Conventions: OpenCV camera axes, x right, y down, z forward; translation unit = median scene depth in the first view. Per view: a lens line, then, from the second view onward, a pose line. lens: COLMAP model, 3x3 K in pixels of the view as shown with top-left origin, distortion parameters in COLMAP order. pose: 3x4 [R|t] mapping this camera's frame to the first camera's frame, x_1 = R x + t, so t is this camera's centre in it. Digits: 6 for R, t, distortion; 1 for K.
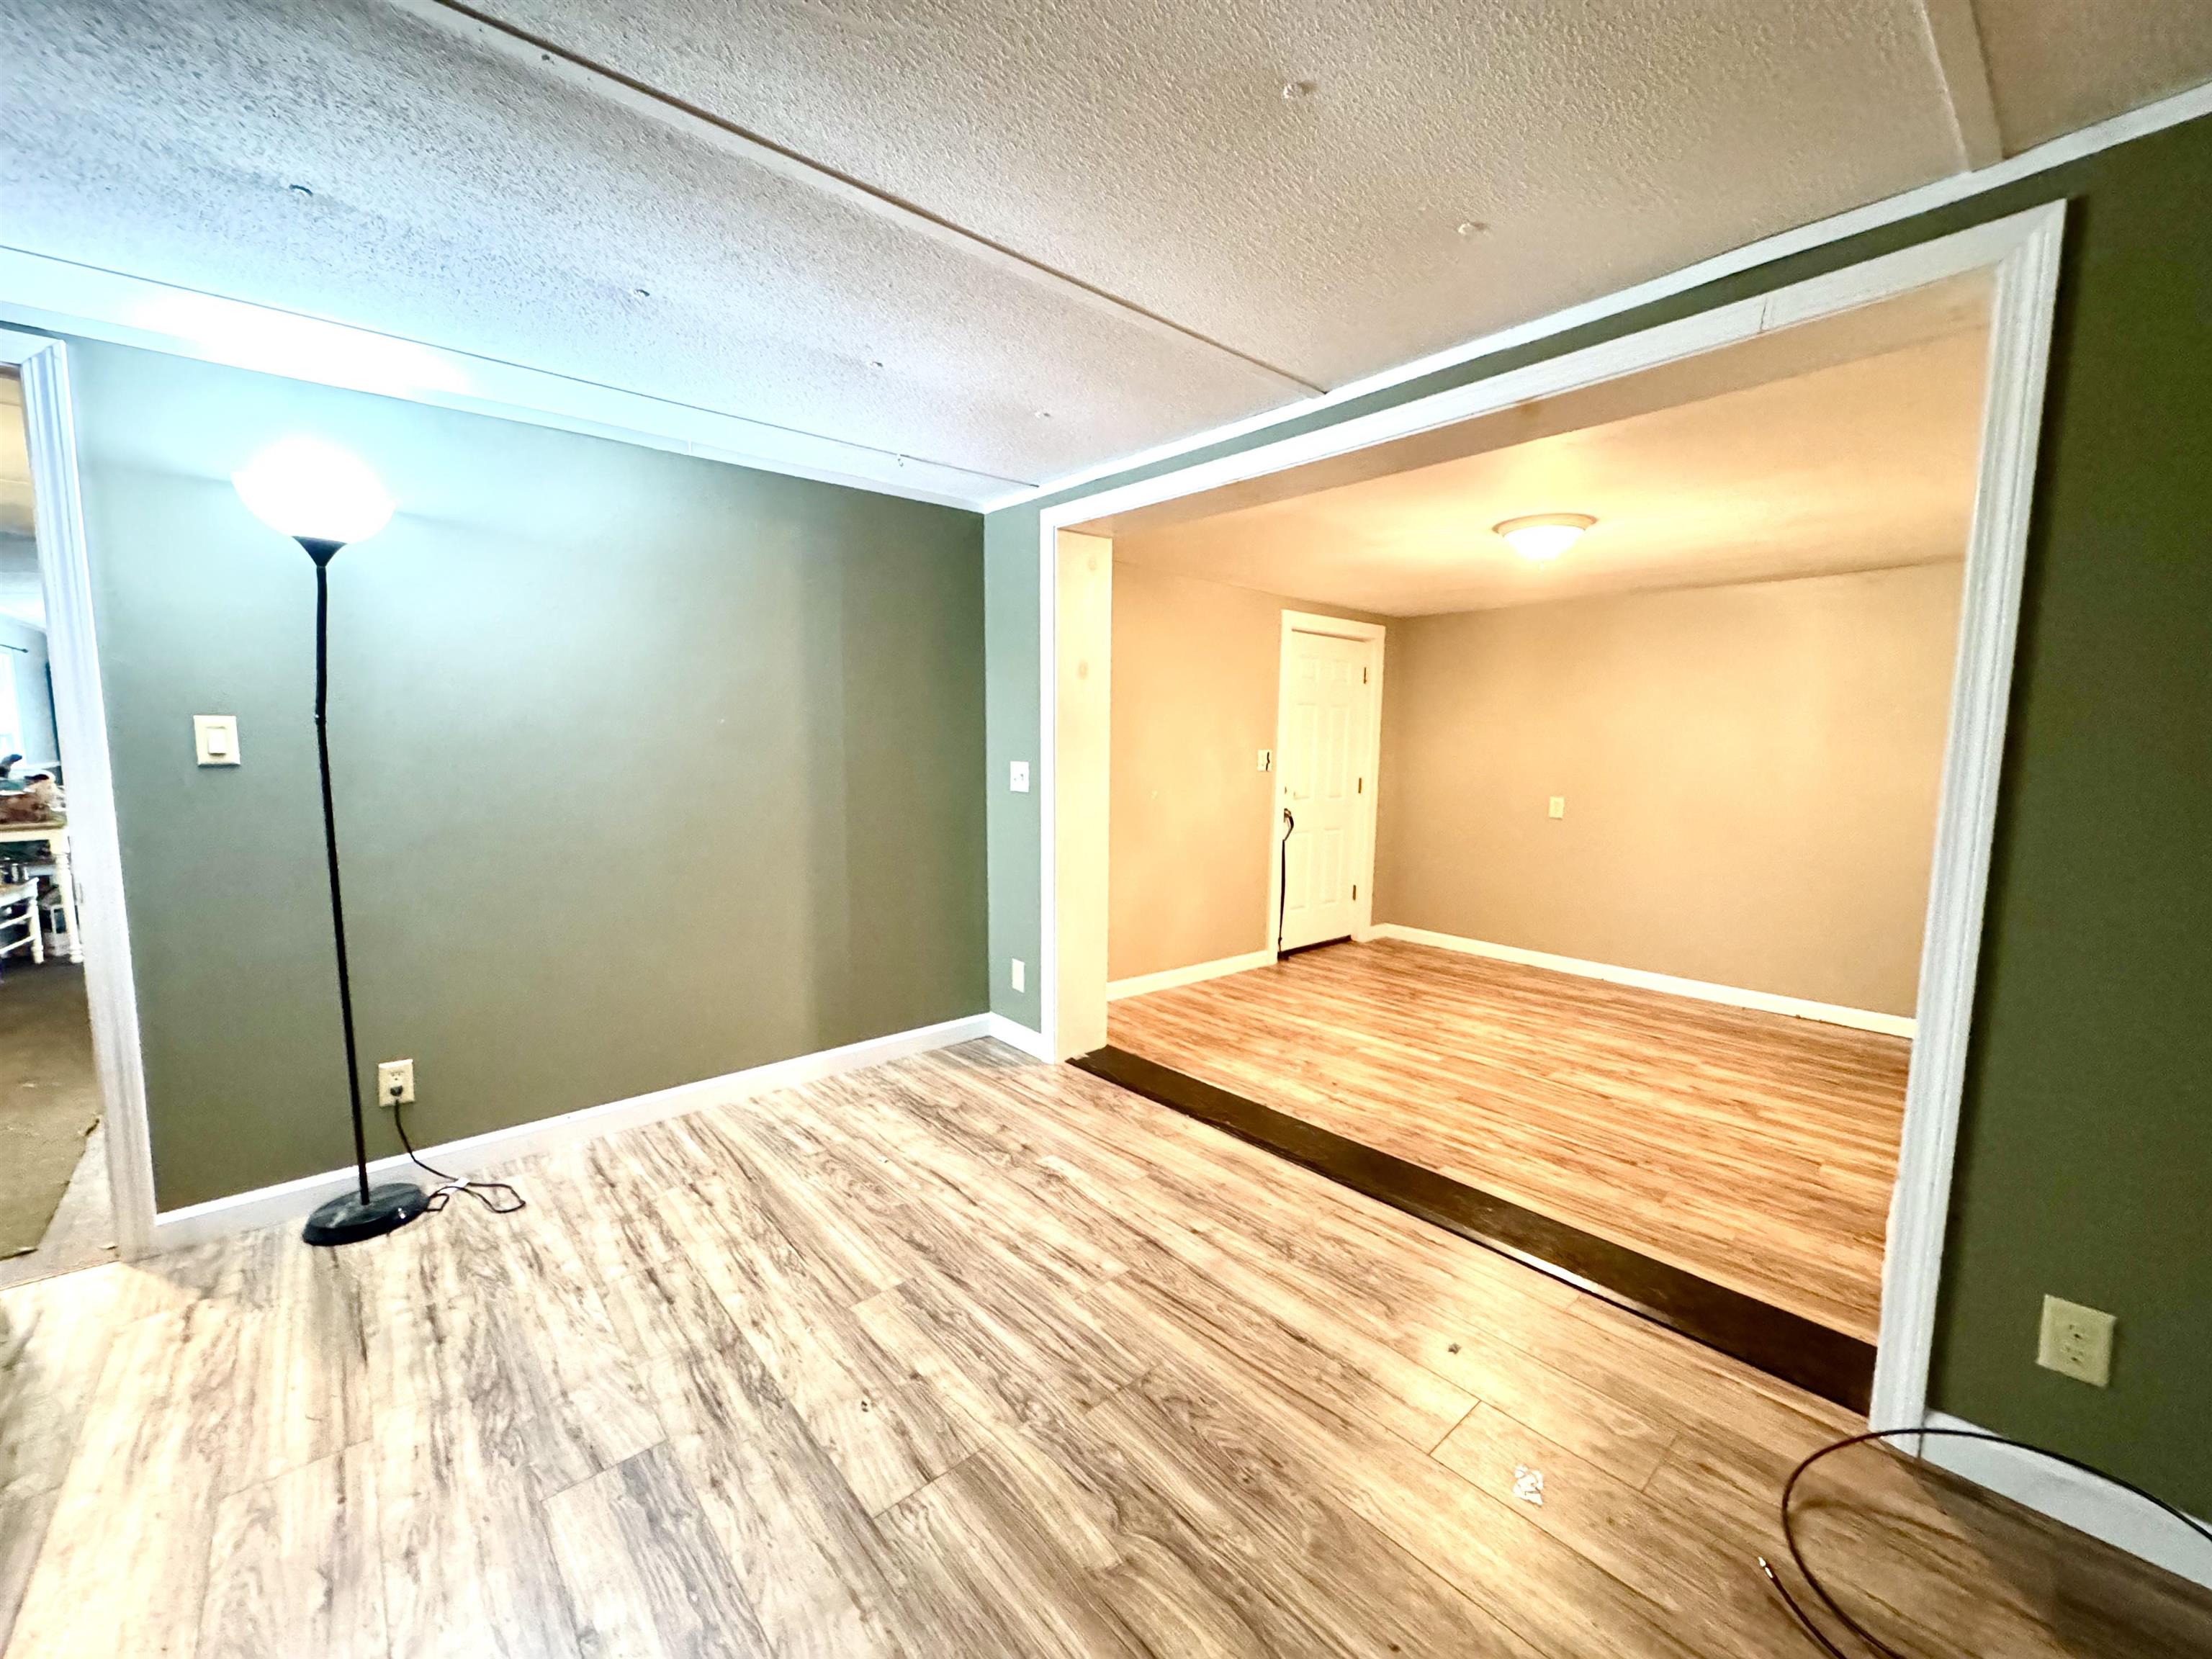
lens RADIAL K [[882.2, 0, 1101.7], [0, 882.2, 831.7], [0, 0, 1]] dist [-0.002891, 0.000423]
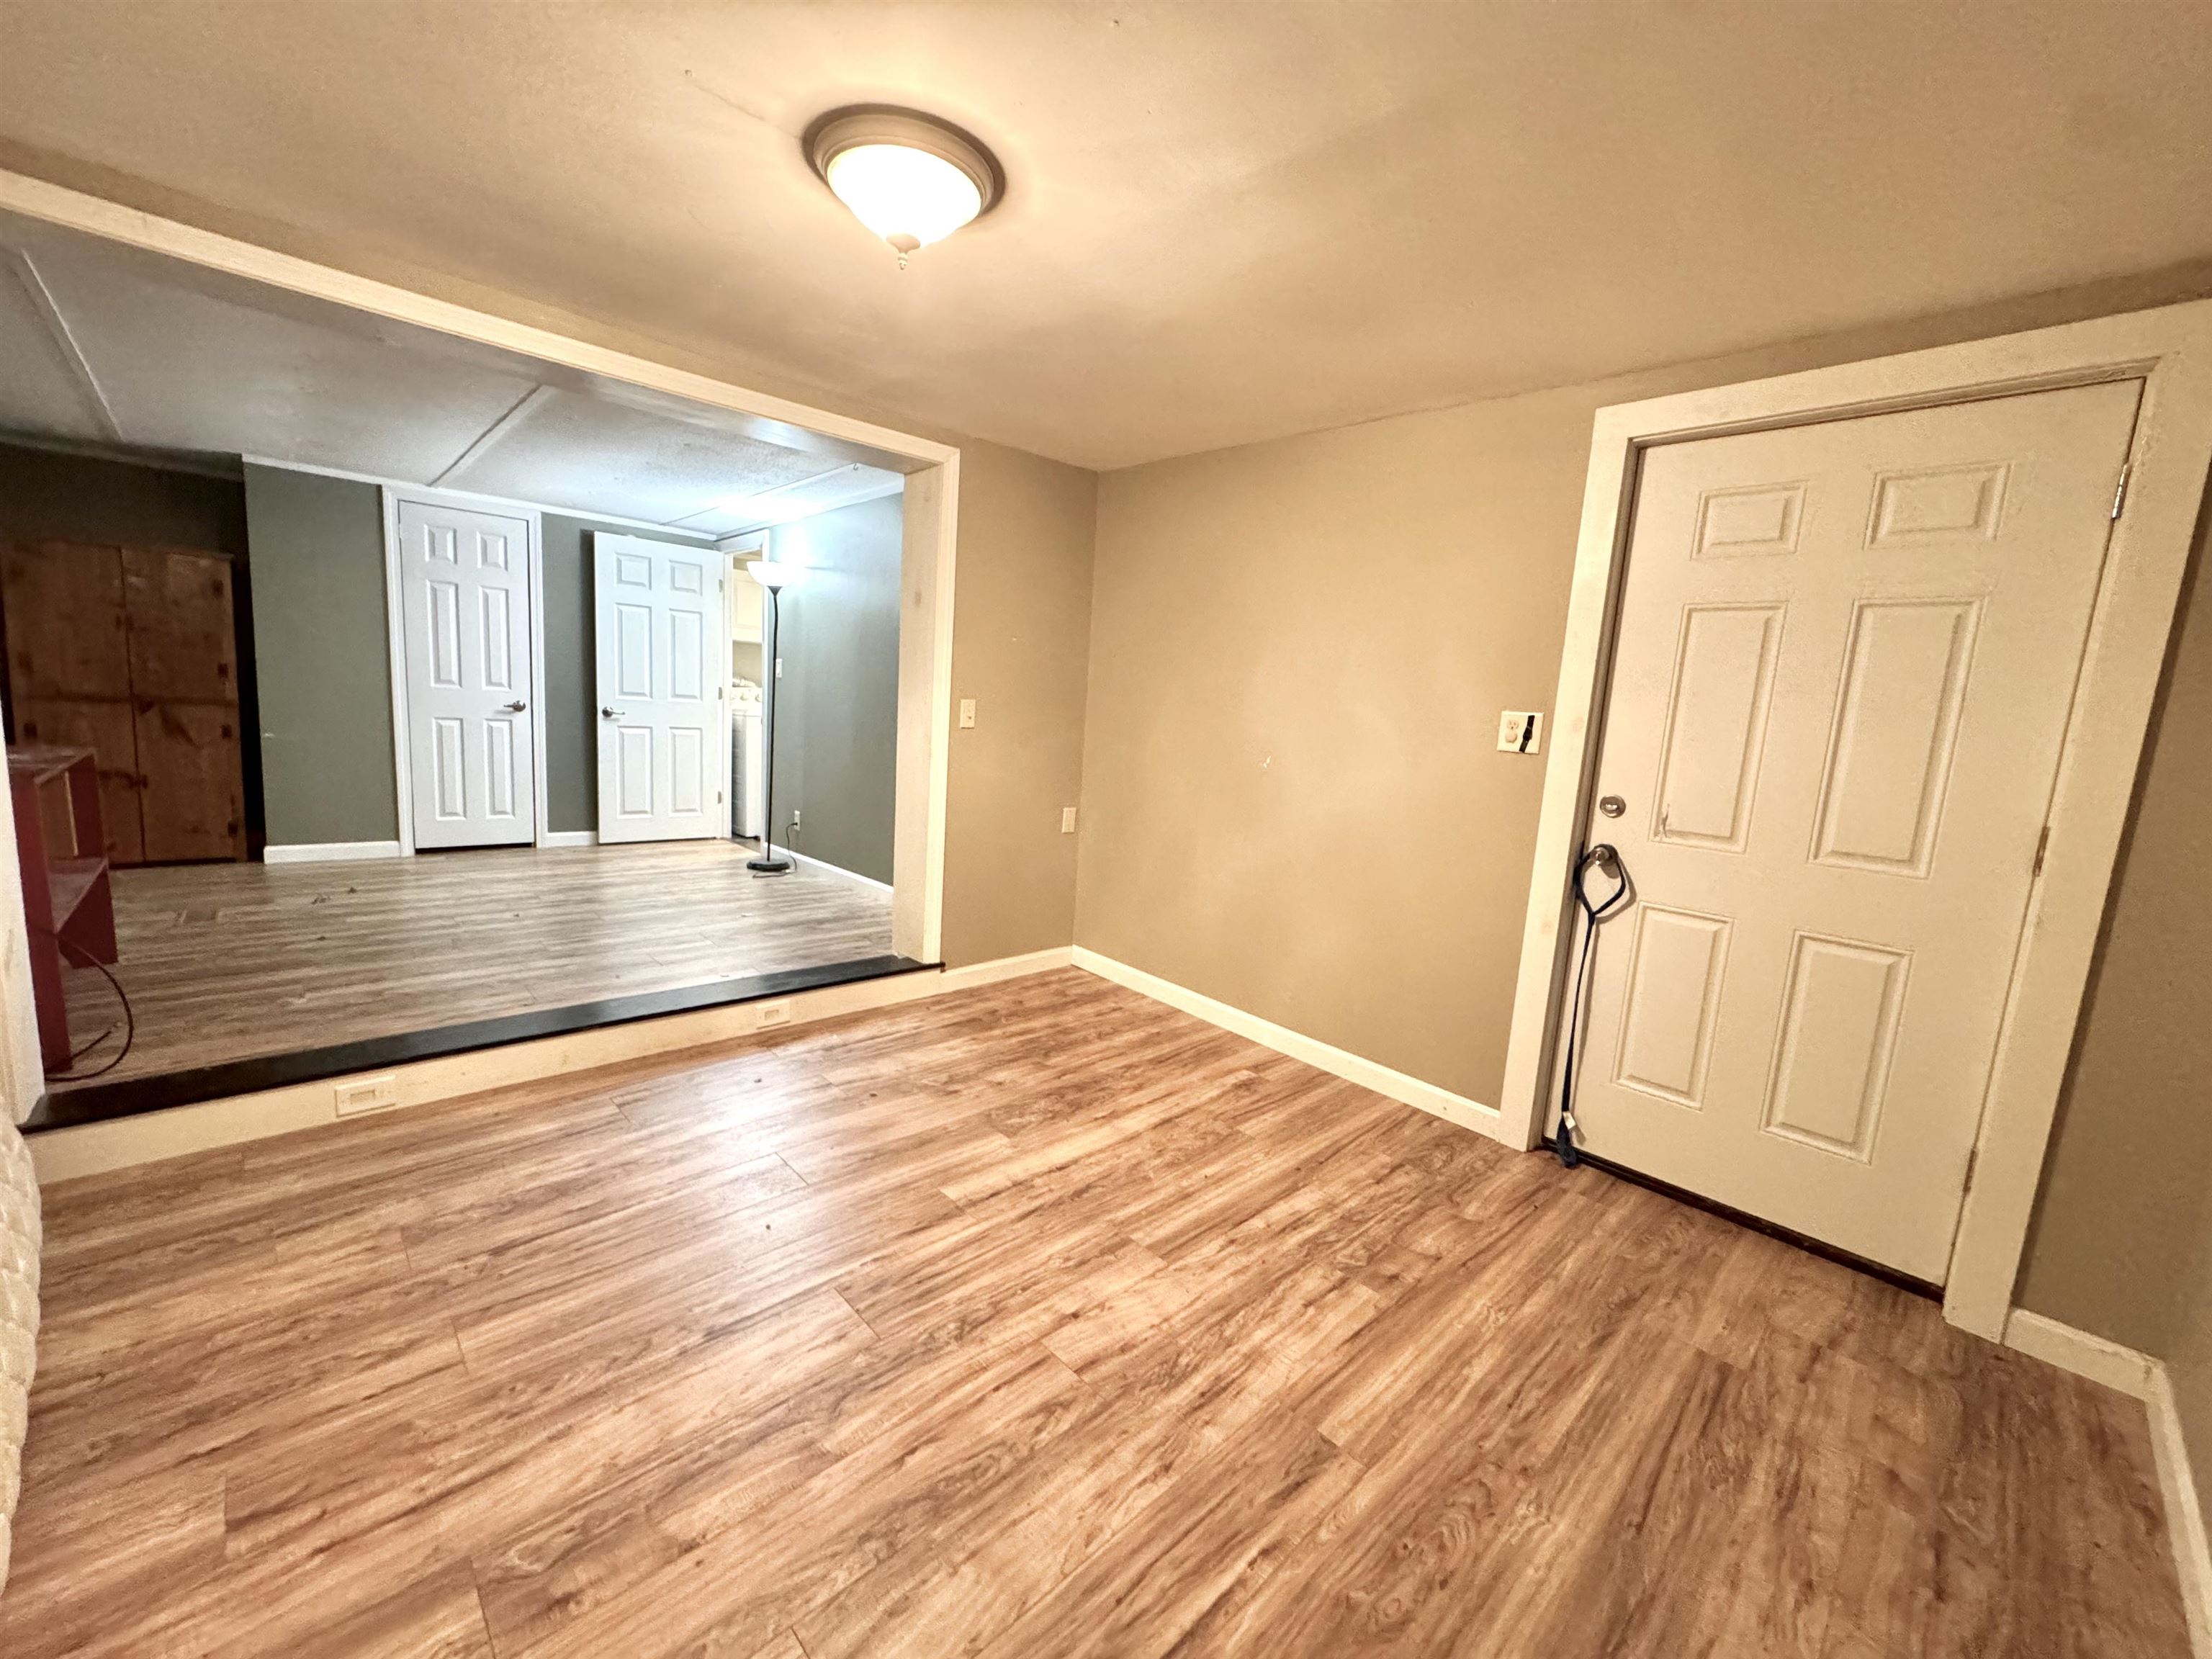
lens RADIAL K [[882.2, 0, 1106.4], [0, 882.2, 827.5], [0, 0, 1]] dist [-0.002891, 0.000423]
pose [[0.044086, 0.132344, -0.990223, 1.189585], [-0.166705, 0.978264, 0.123324, -0.088409], [0.985021, 0.159638, 0.065190, 1.307522]]
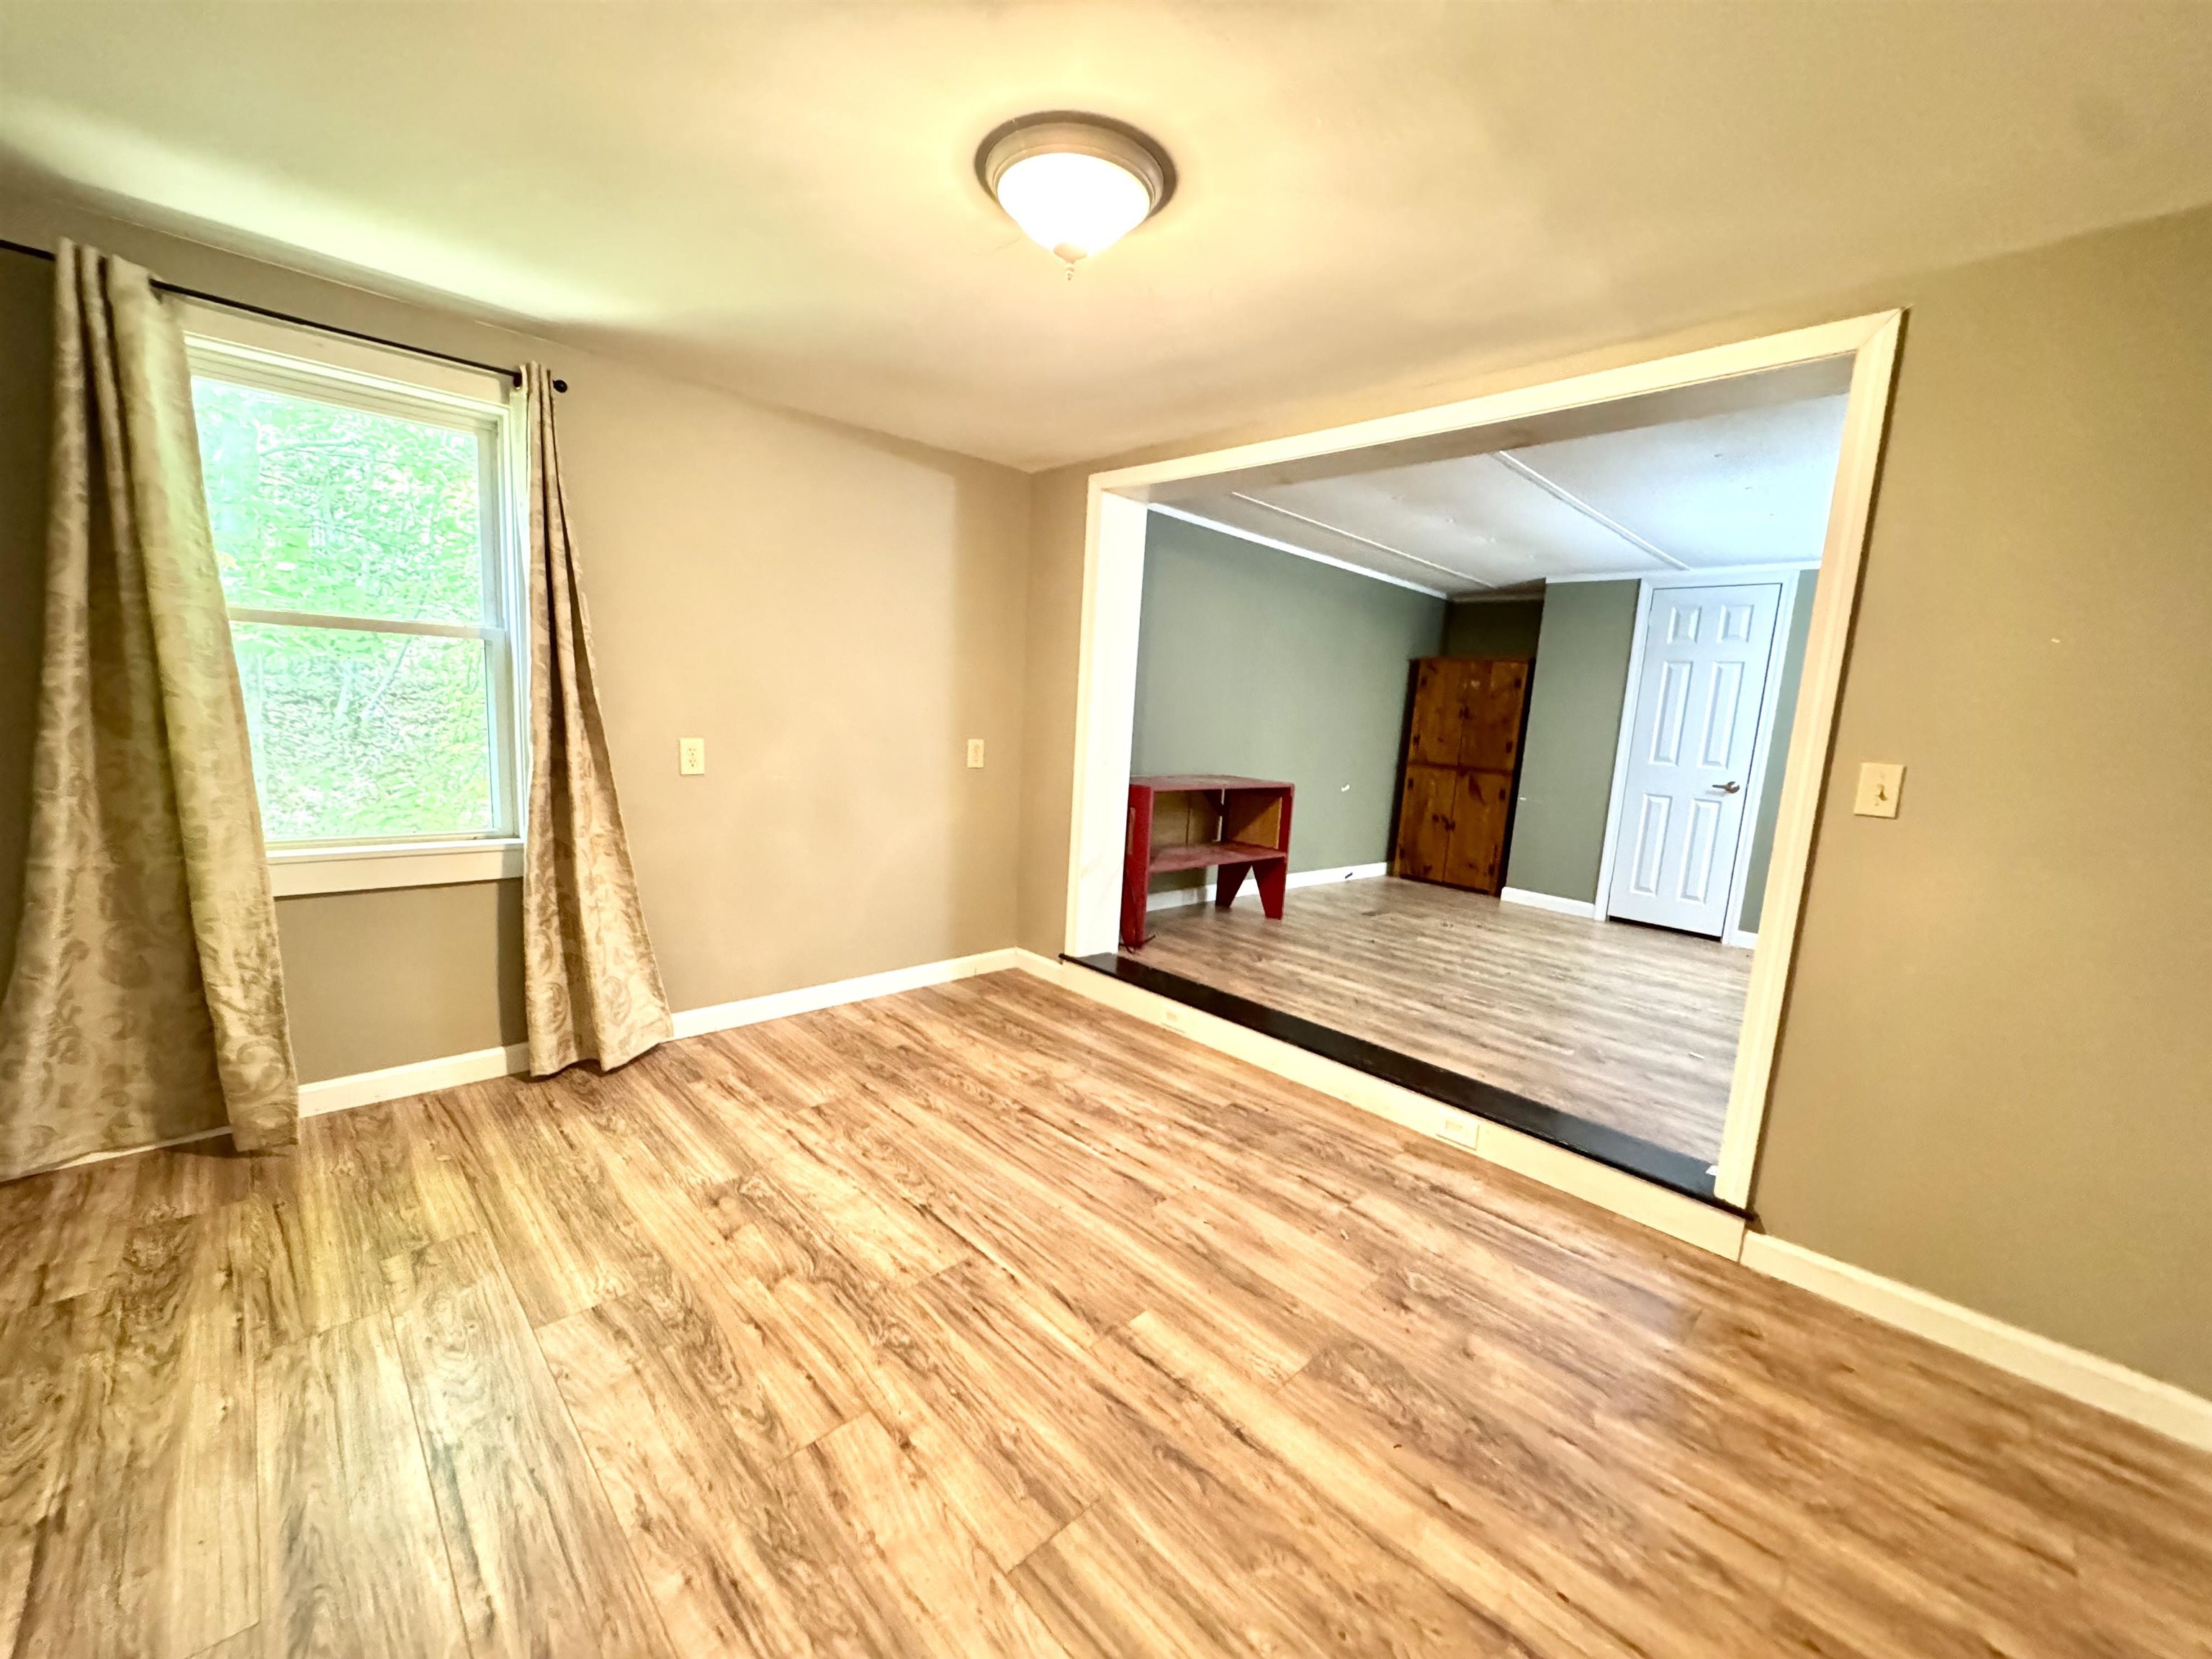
lens RADIAL K [[882.2, 0, 1103.5], [0, 882.2, 825.5], [0, 0, 1]] dist [-0.002891, 0.000423]
pose [[-0.996579, -0.063138, -0.053334, 0.566171], [-0.074133, 0.968160, 0.239105, -0.147388], [0.036539, 0.242240, -0.969528, 1.783502]]
